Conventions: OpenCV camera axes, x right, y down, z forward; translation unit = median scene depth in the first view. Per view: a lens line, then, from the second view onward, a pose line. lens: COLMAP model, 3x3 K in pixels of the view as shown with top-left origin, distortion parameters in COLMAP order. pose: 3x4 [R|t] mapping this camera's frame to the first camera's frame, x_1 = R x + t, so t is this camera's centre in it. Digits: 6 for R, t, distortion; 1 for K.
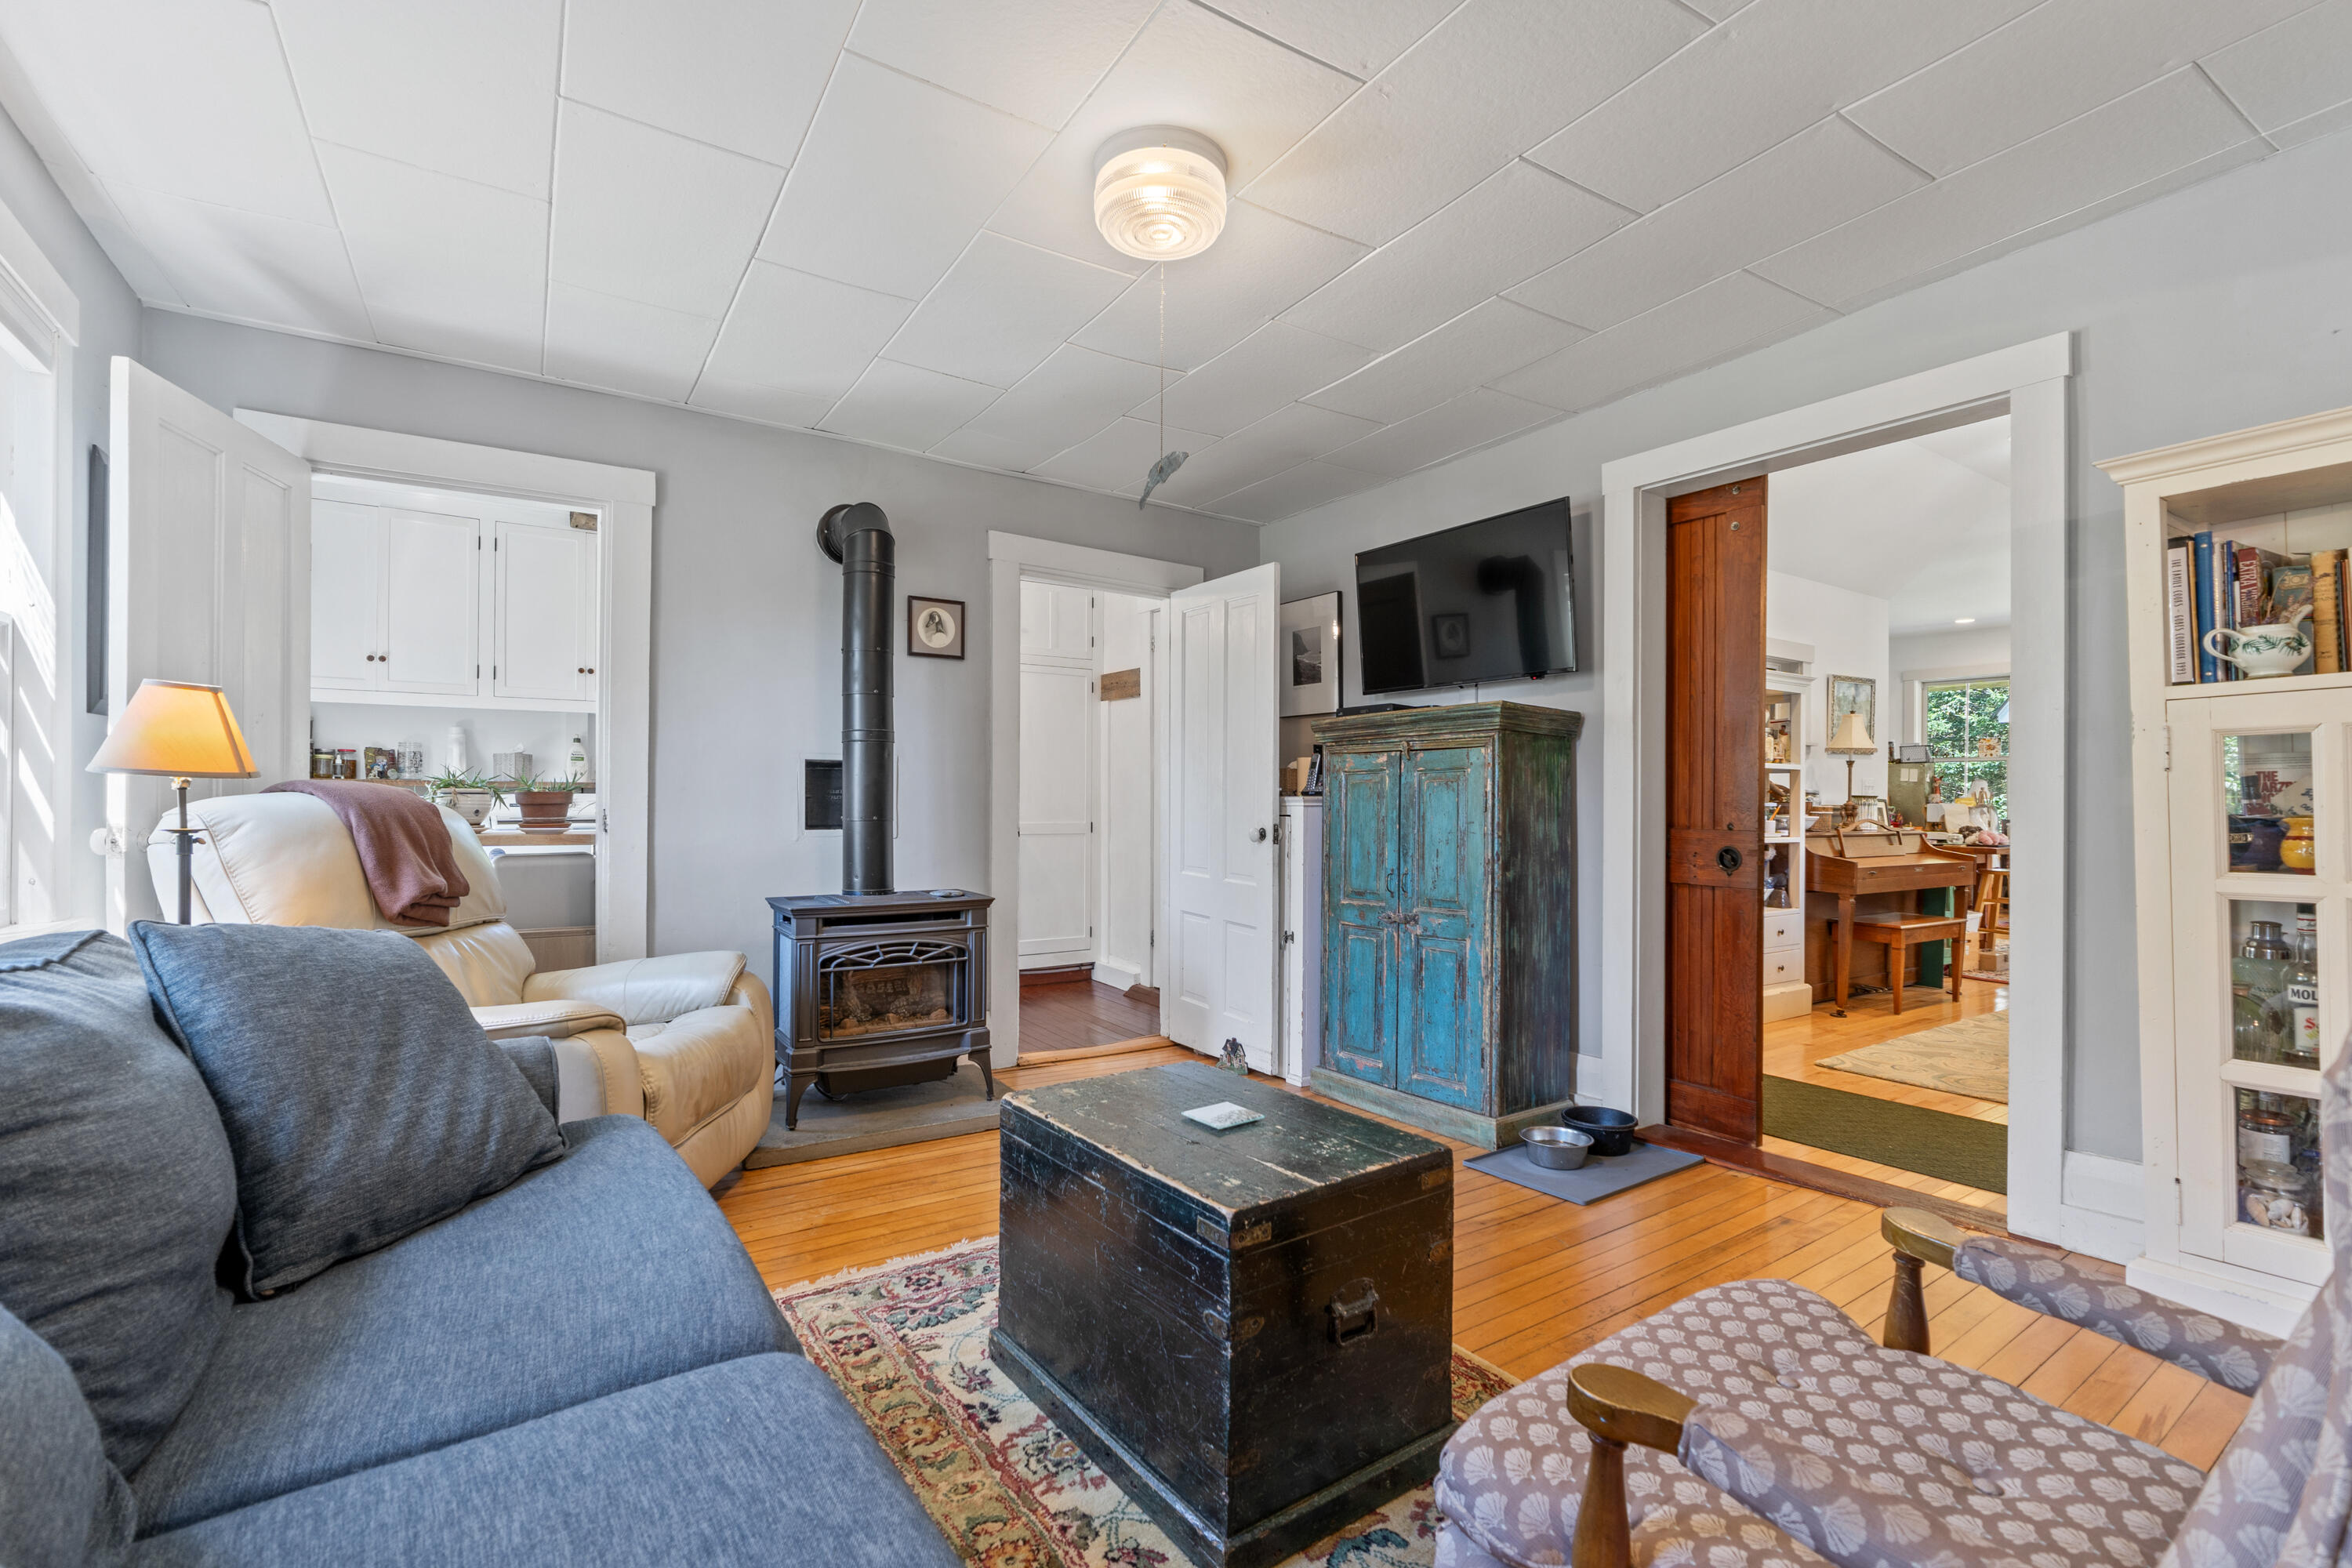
lens RADIAL K [[1084.2, 0, 1158.1], [0, 1084.2, 786.6], [0, 0, 1]] dist [-0.005754, 0.000472]
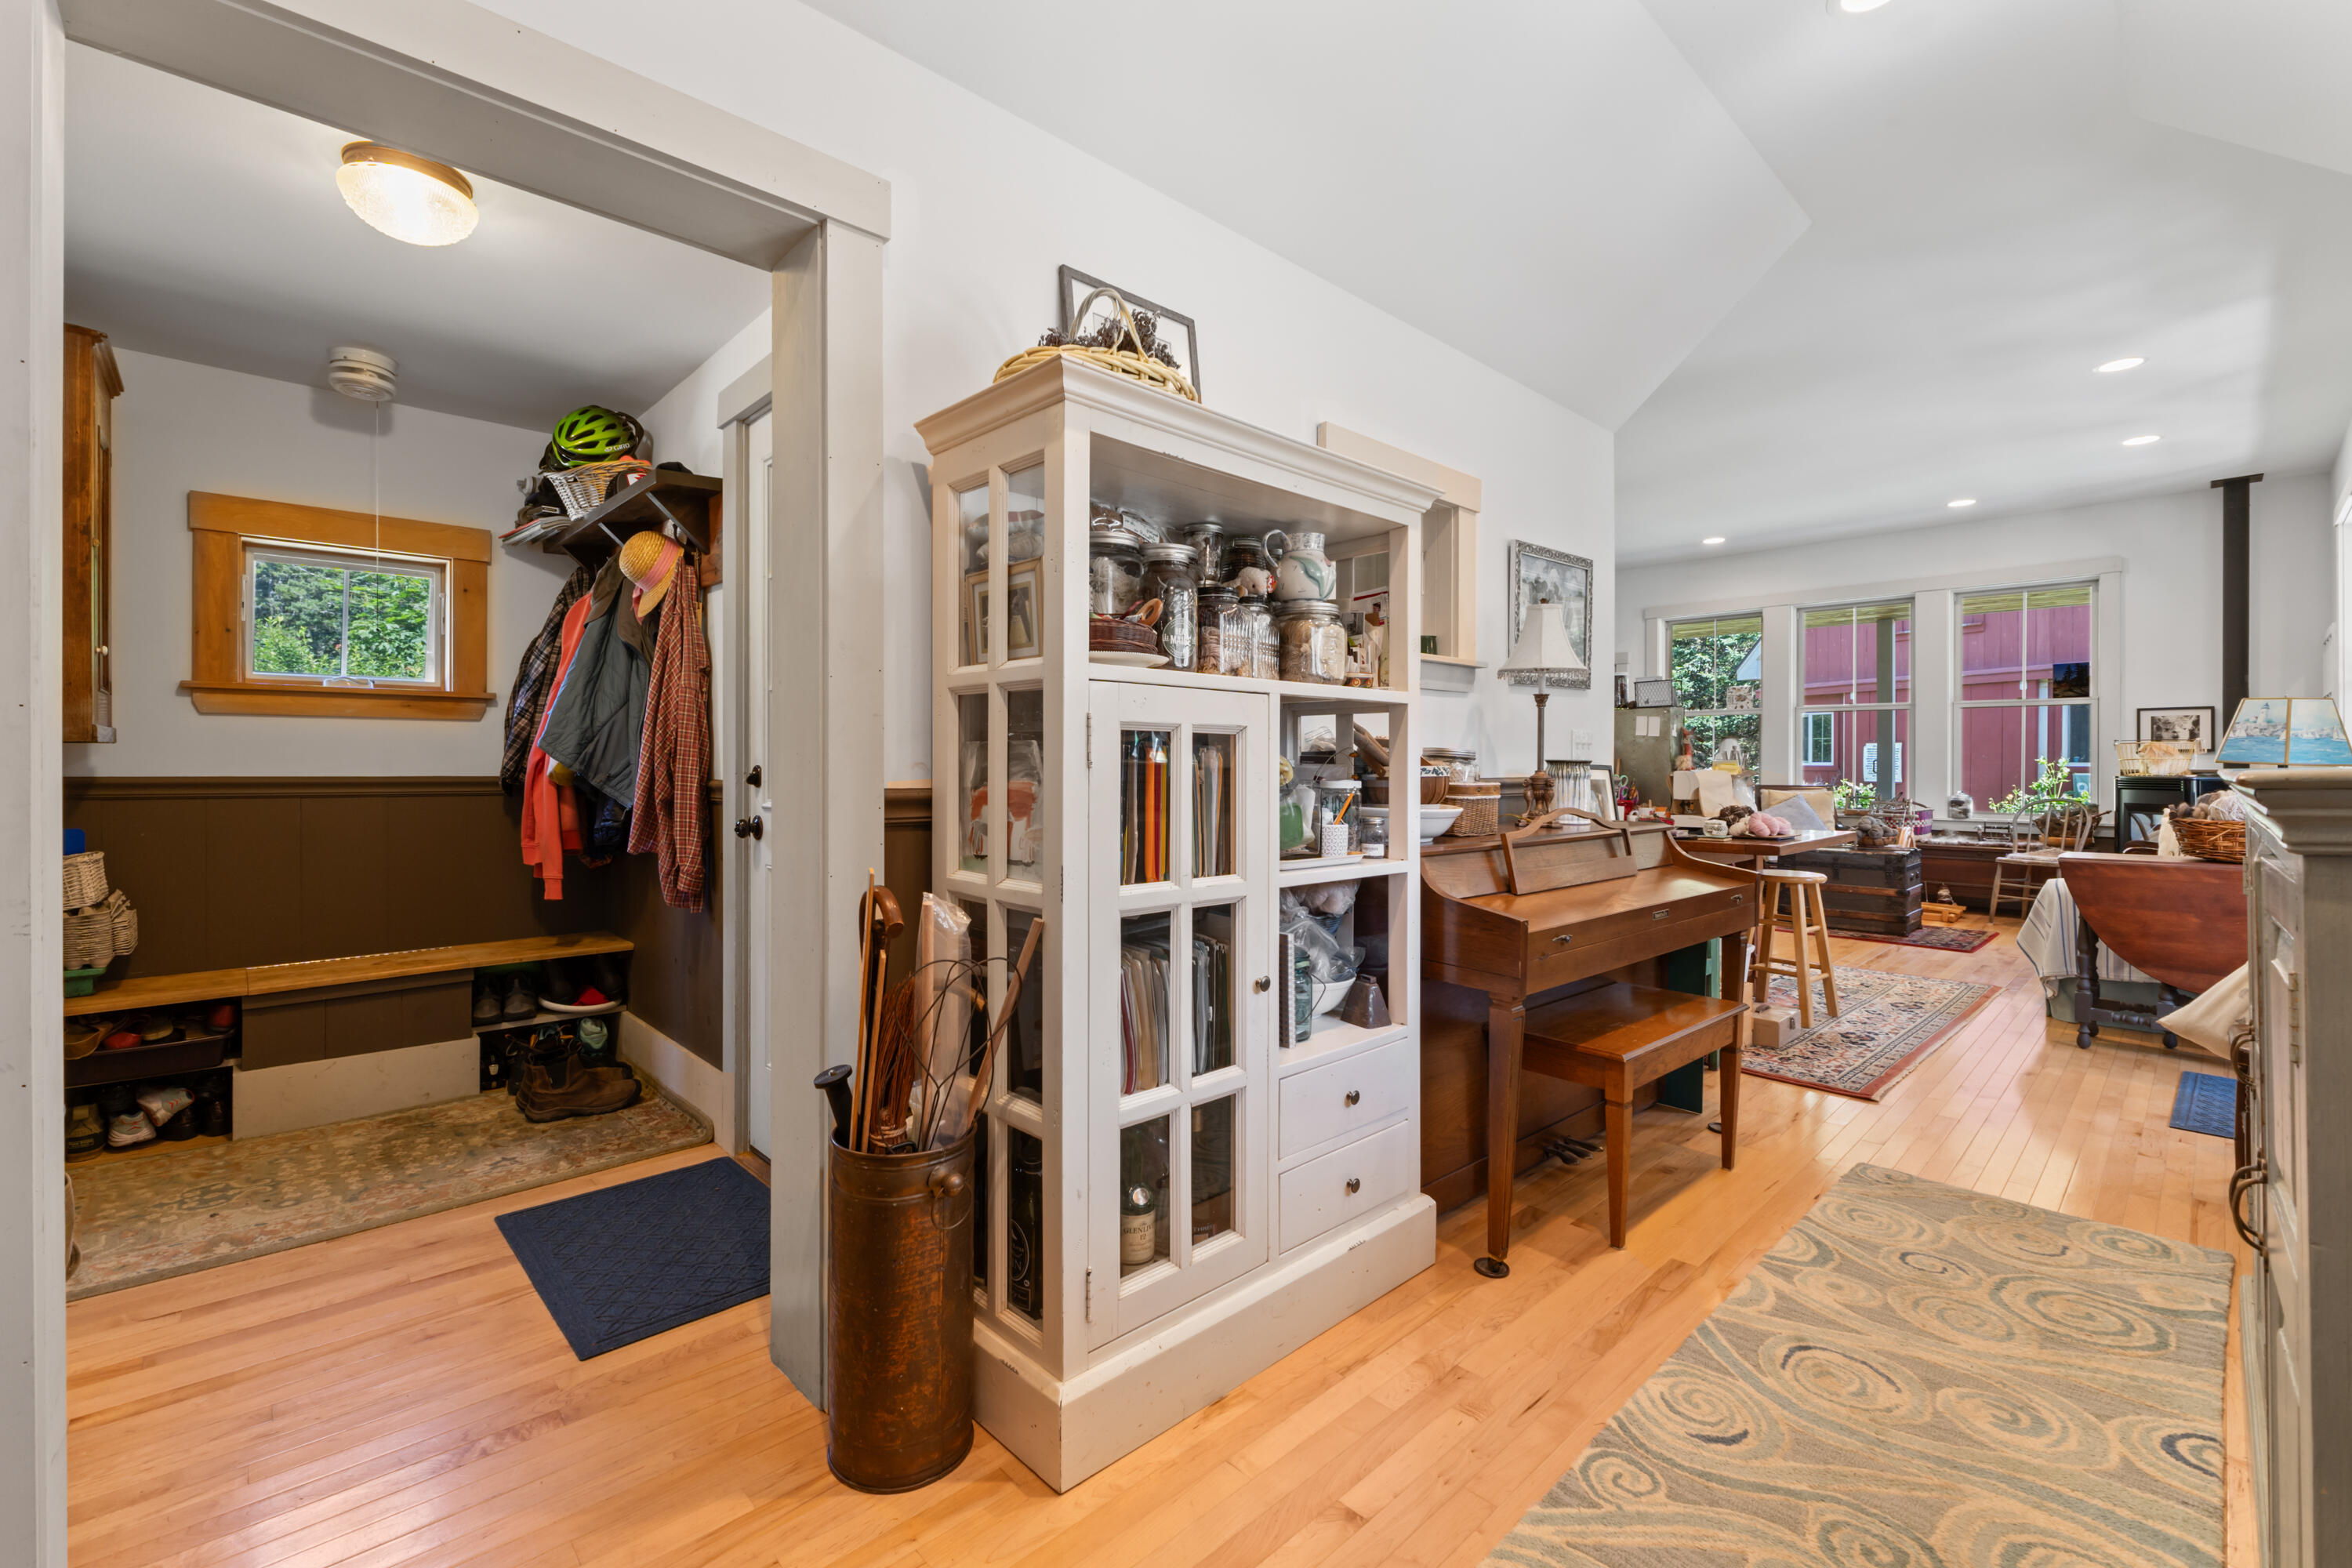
lens RADIAL K [[1007.0, 0, 1176.8], [0, 1007.0, 761.6], [0, 0, 1]] dist [-0.011186, -0.000182]
pose [[0.986913, -0.006927, 0.161106, 0.375595], [0.005262, 0.999928, 0.010760, 0.002637], [-0.161169, -0.009771, 0.986878, 0.531971]]
